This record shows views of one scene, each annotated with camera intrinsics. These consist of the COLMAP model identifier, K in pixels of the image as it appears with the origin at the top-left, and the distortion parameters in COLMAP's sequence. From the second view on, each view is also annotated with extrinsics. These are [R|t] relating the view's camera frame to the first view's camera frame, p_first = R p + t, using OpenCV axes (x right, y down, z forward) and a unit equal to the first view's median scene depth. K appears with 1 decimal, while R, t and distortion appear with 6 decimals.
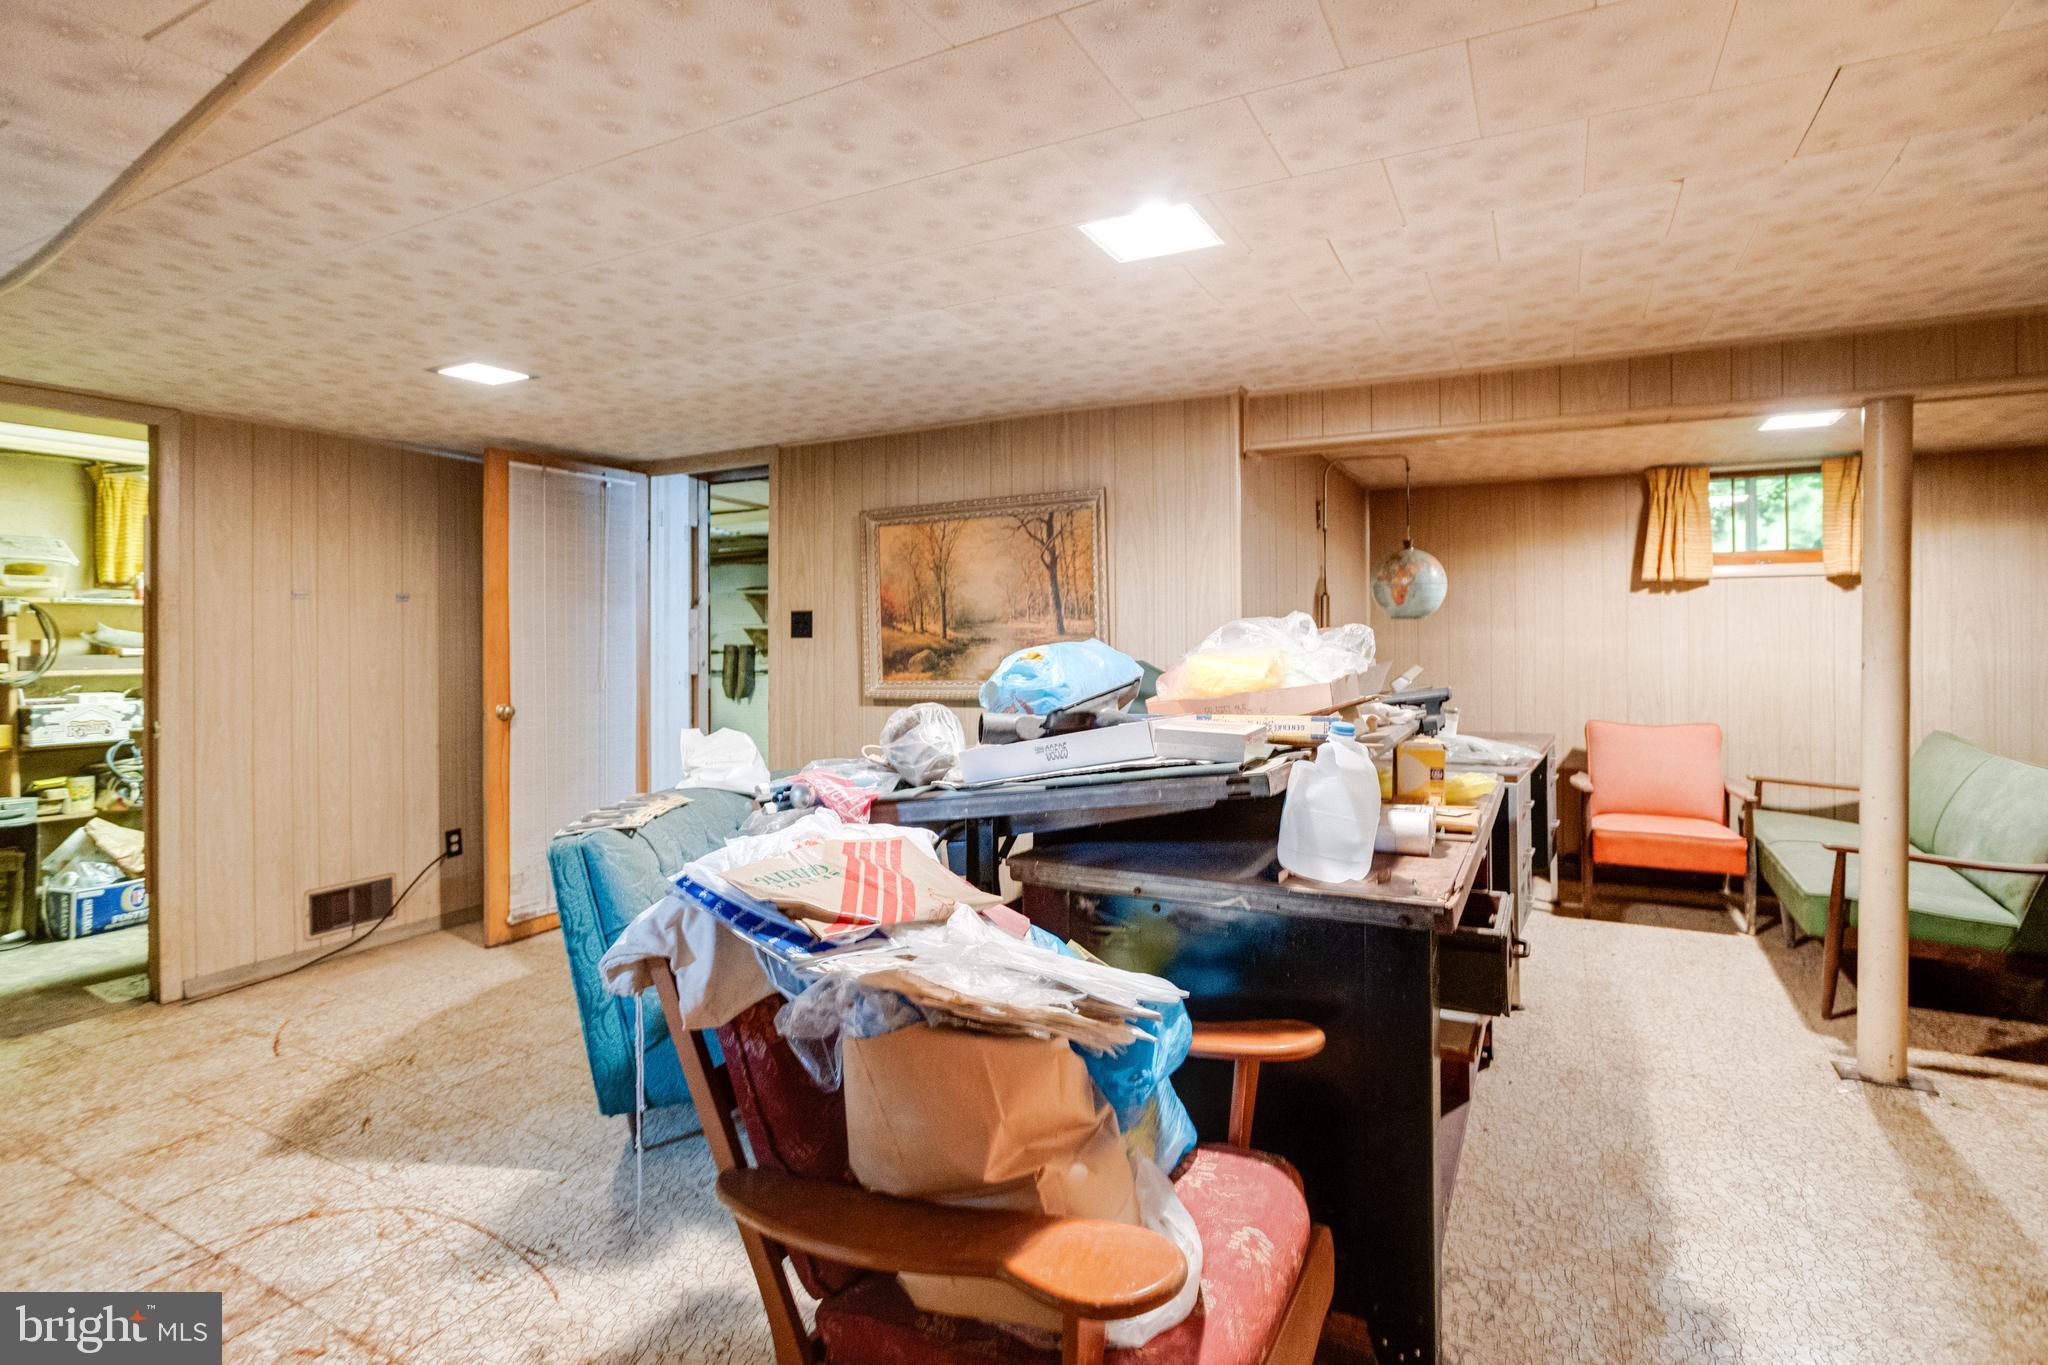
lens RADIAL K [[991.2, 0, 1018.0], [0, 991.2, 673.2], [0, 0, 1]] dist [-0.047590, 0.030127]
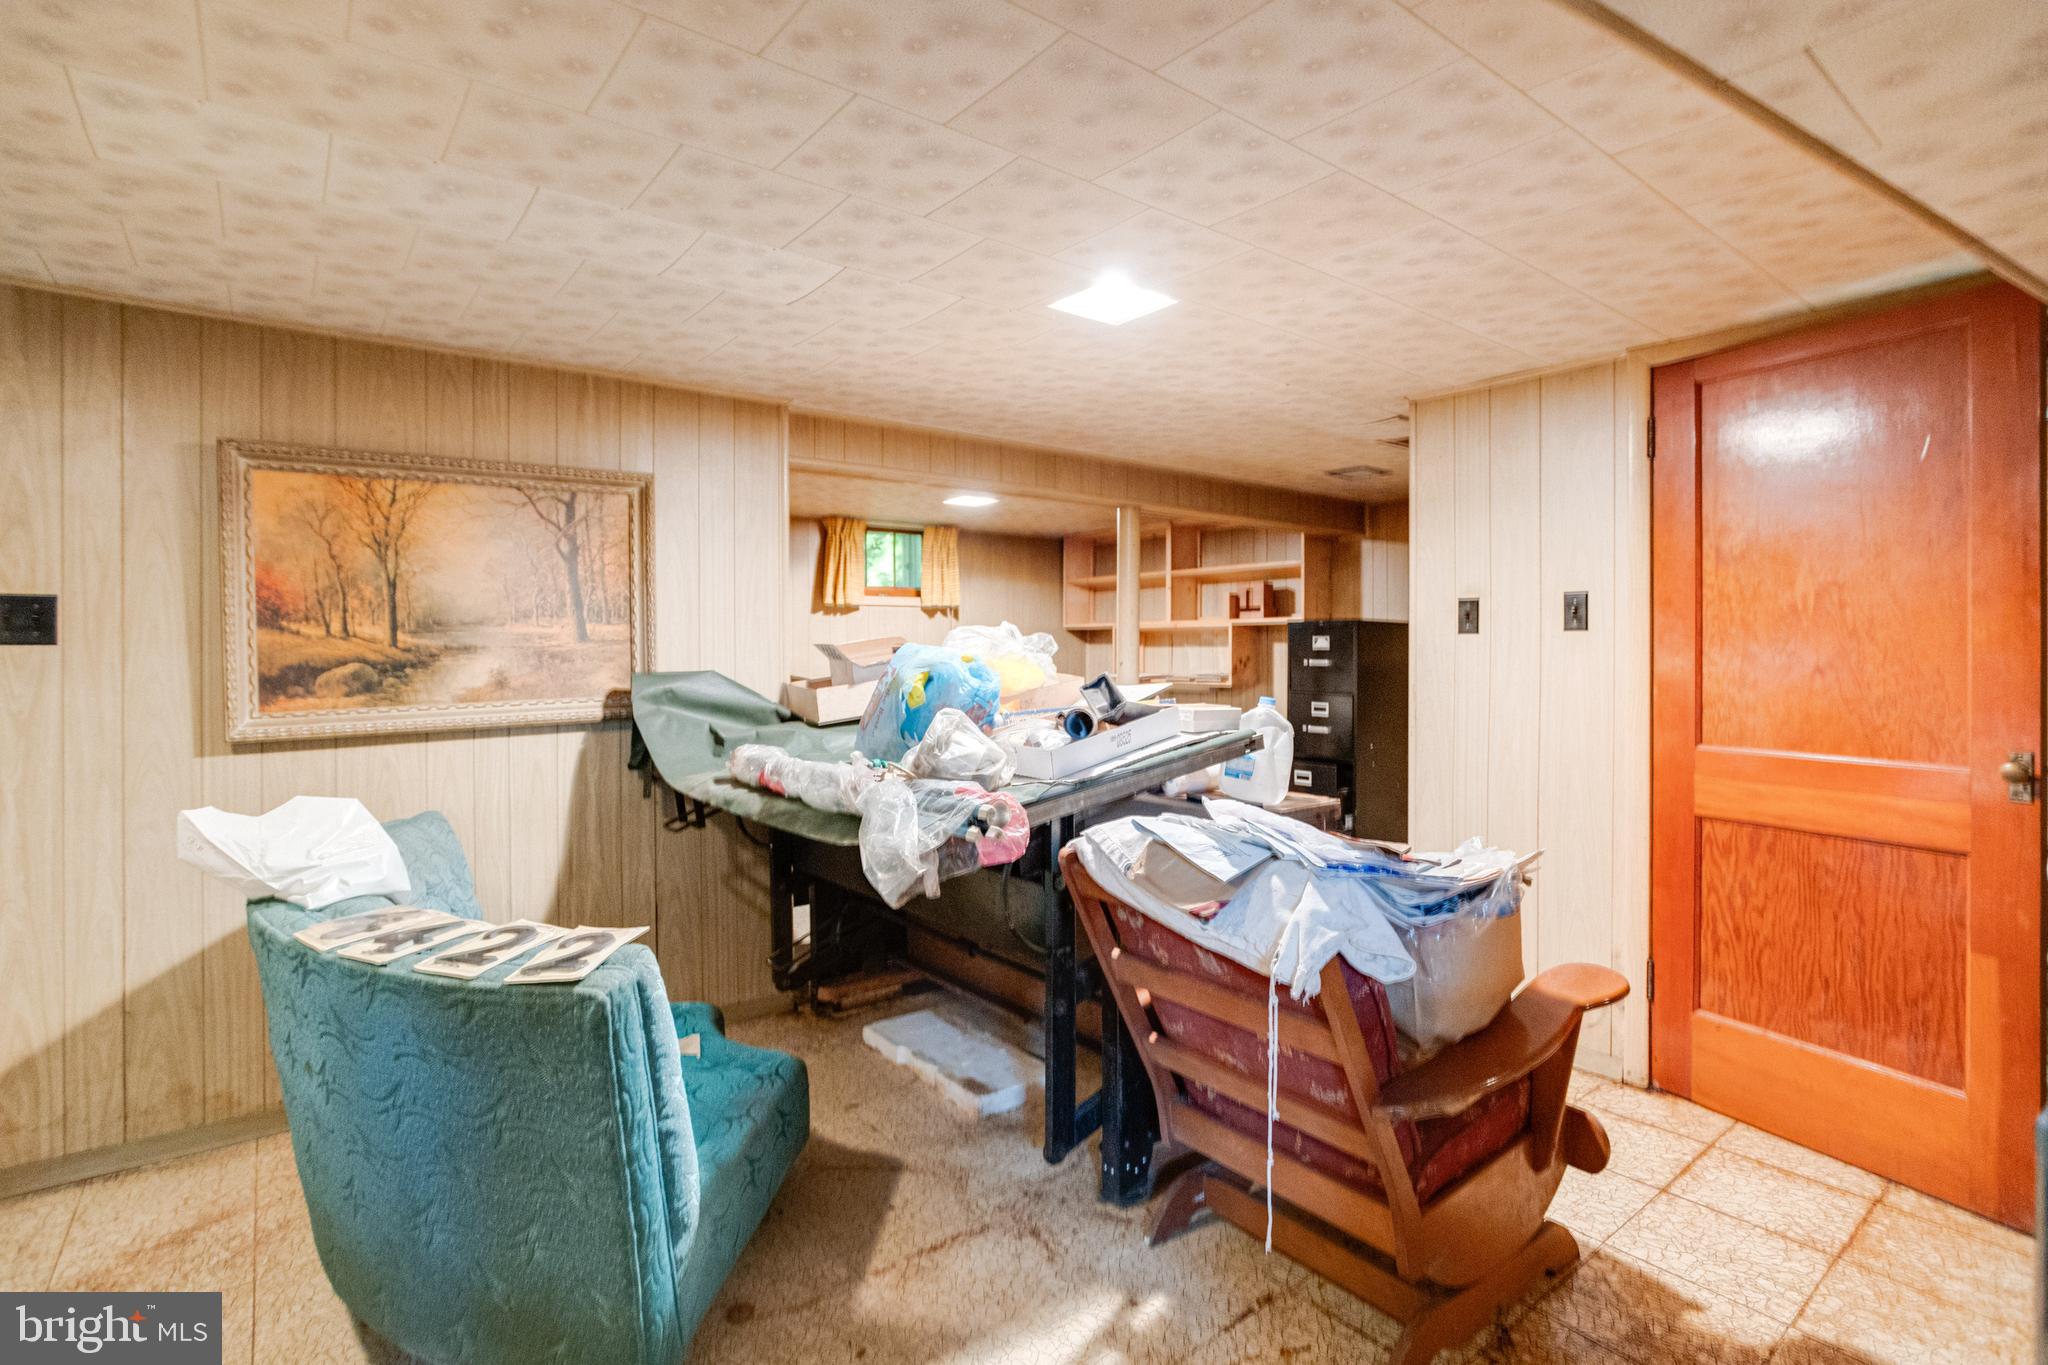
lens RADIAL K [[991.2, 0, 1018.0], [0, 991.2, 673.2], [0, 0, 1]] dist [-0.047590, 0.030127]
pose [[0.417121, -0.018451, 0.908664, -0.509904], [0.040443, 0.999180, 0.001724, 0.000584], [-0.907951, 0.036030, 0.417525, 0.307628]]
